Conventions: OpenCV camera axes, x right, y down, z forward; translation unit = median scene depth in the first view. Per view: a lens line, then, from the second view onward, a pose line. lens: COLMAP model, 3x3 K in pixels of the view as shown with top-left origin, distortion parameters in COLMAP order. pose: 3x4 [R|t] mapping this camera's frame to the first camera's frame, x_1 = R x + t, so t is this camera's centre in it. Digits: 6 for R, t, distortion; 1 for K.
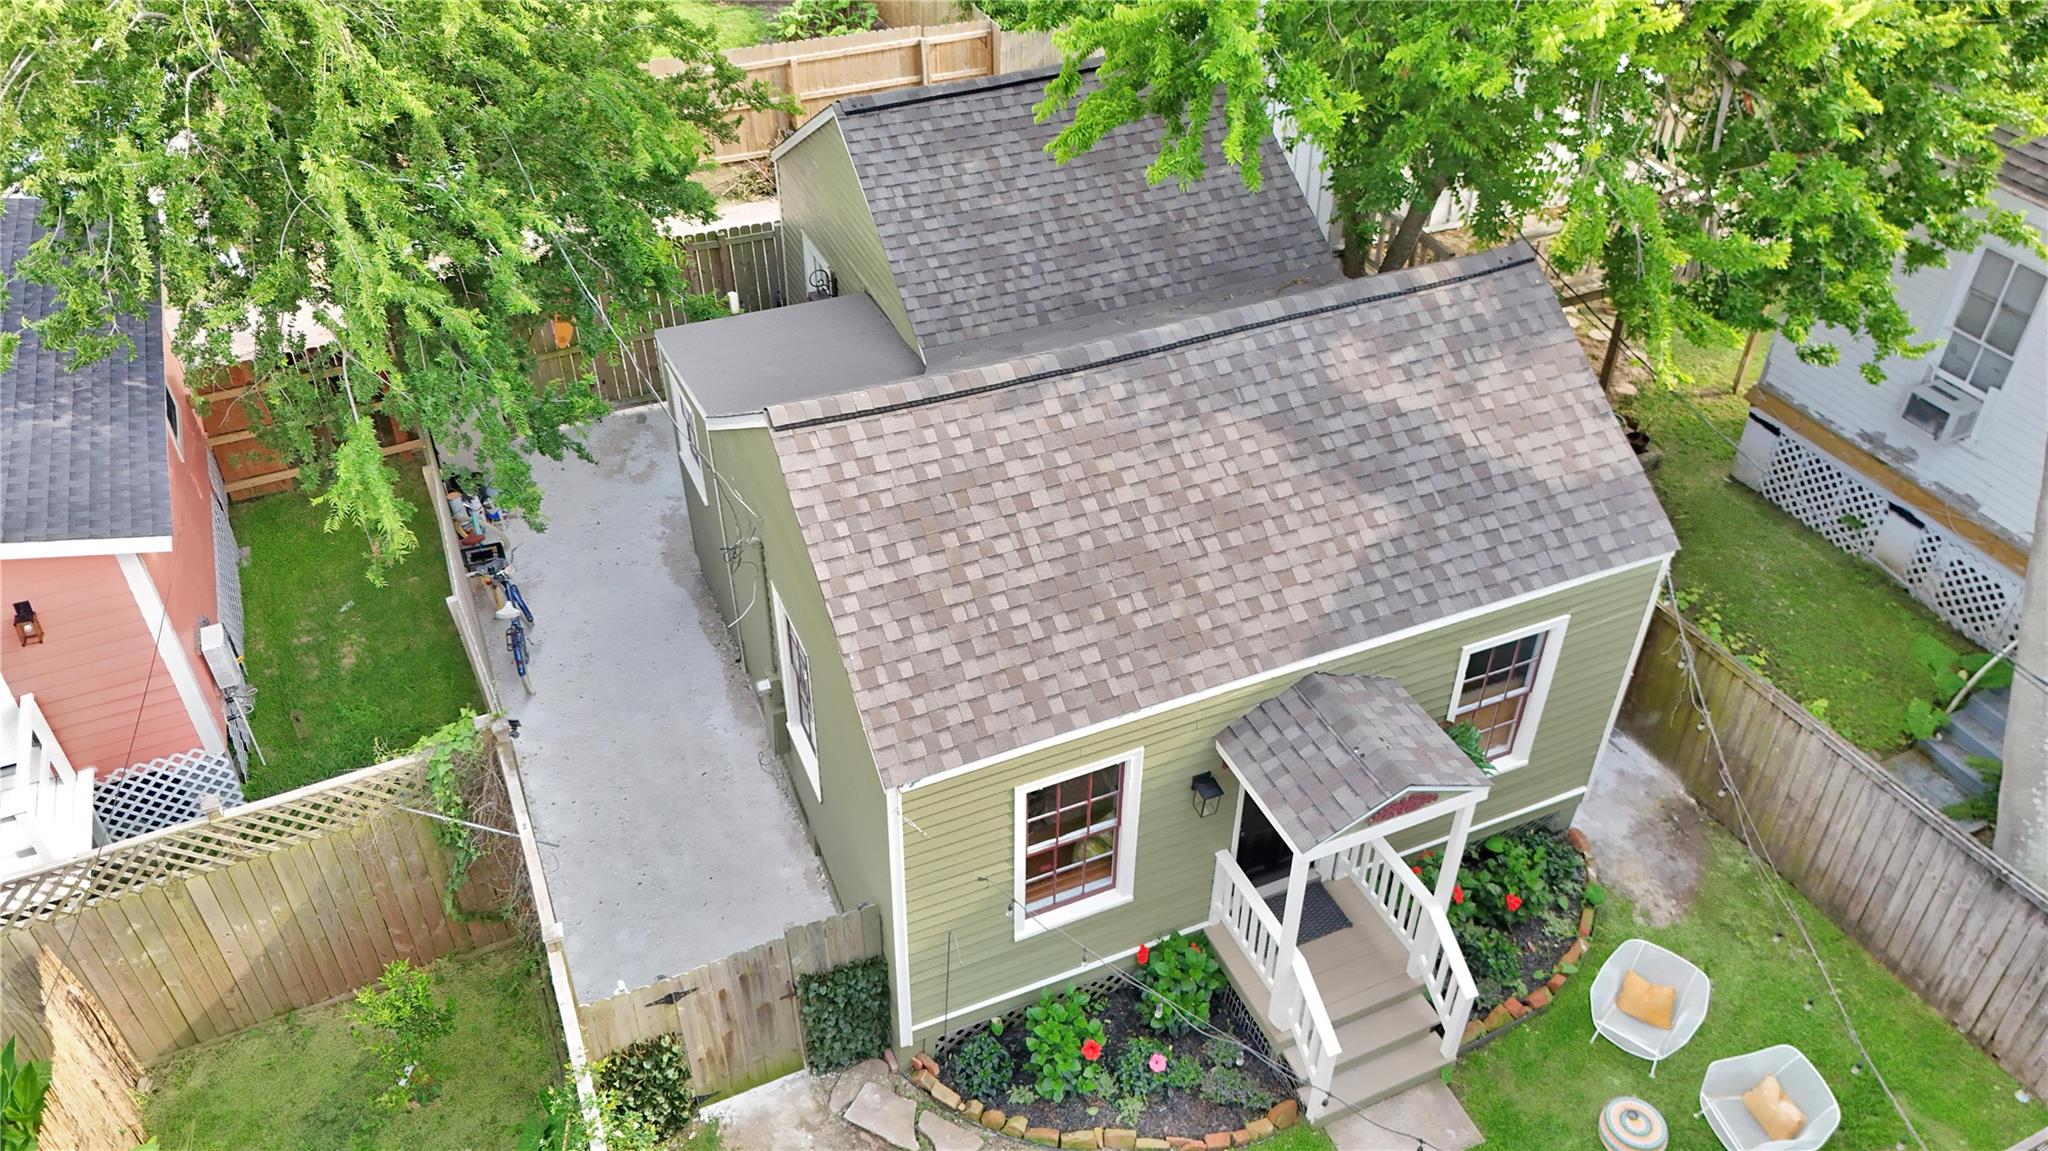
lens RADIAL K [[1528.3, 0, 1024.7], [0, 1528.3, 574.0], [0, 0, 1]] dist [0.040393, -0.019298]
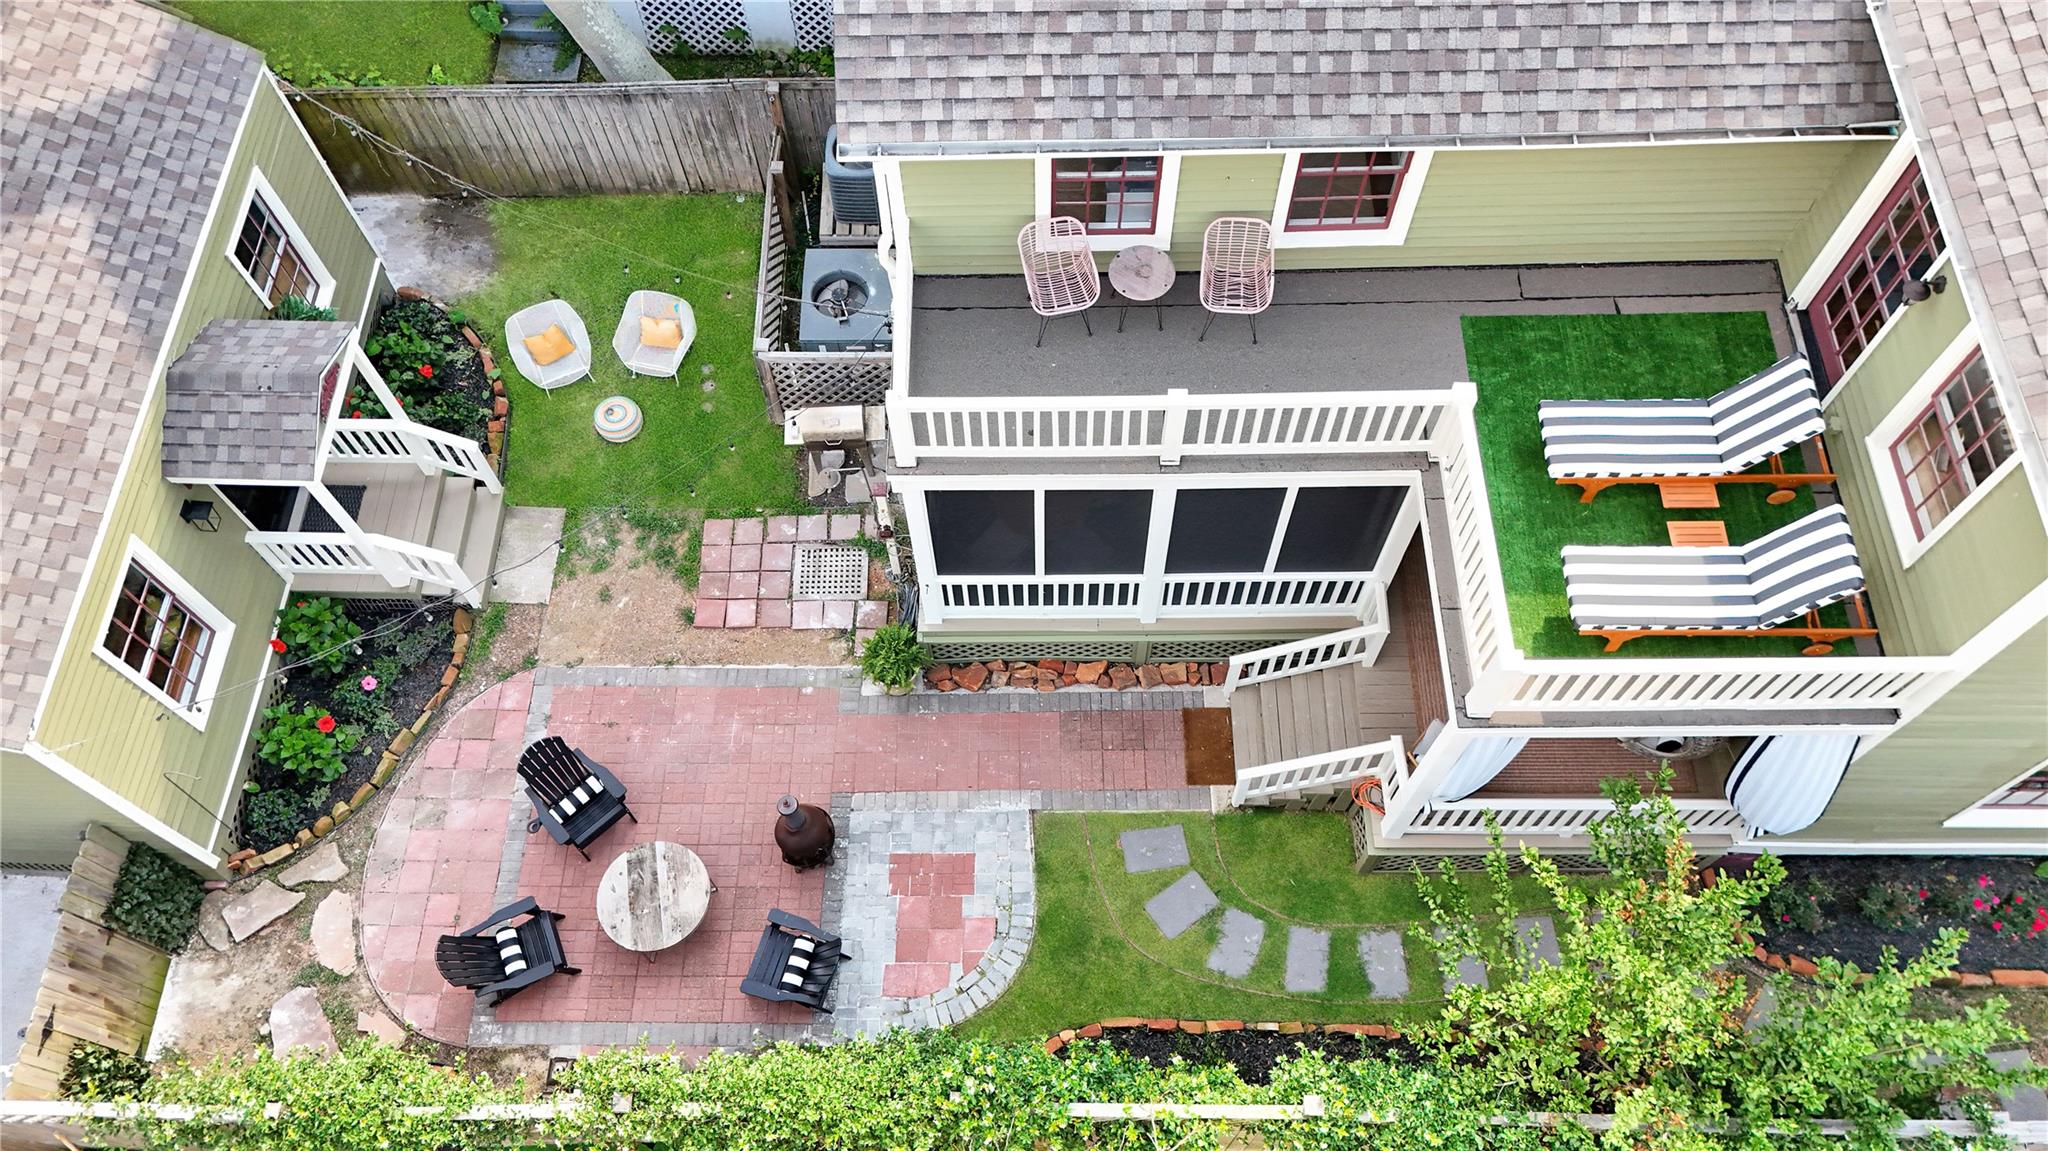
lens RADIAL K [[1528.3, 0, 1026.2], [0, 1528.3, 574.7], [0, 0, 1]] dist [0.040393, -0.019298]
pose [[0.425253, -0.808590, 0.406622, -0.114622], [0.571306, 0.588268, 0.572320, -0.126970], [-0.701975, -0.011075, 0.712115, -0.219399]]
